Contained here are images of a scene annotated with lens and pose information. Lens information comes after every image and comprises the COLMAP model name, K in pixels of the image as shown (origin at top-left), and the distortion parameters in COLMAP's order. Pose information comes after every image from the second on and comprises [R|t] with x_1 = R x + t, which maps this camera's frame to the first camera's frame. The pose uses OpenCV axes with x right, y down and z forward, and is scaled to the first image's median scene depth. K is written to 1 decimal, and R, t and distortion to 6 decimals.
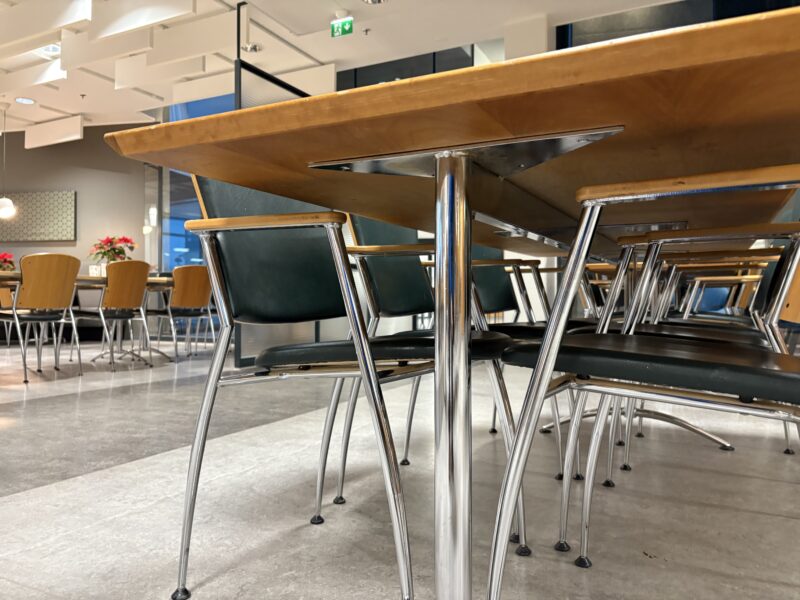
lens RADIAL K [[594.6, 0, 402.3], [0, 594.6, 300.5], [0, 0, 1]] dist [0.022659, -0.035701]
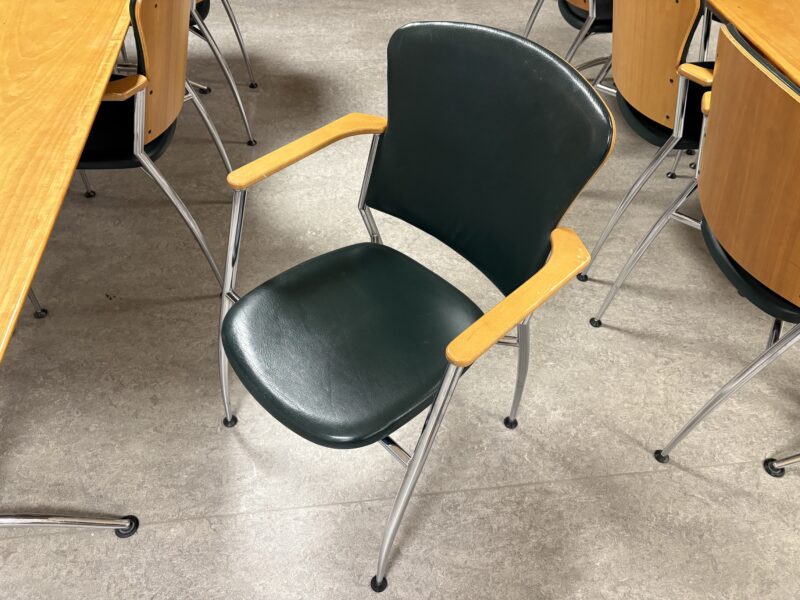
lens RADIAL K [[594.6, 0, 399.7], [0, 594.6, 302.6], [0, 0, 1]] dist [0.022659, -0.035701]
pose [[0.823841, -0.401370, 0.400236, 0.414215], [-0.038833, 0.664480, 0.746297, -0.602533], [-0.565490, -0.630372, 0.531839, -0.095444]]
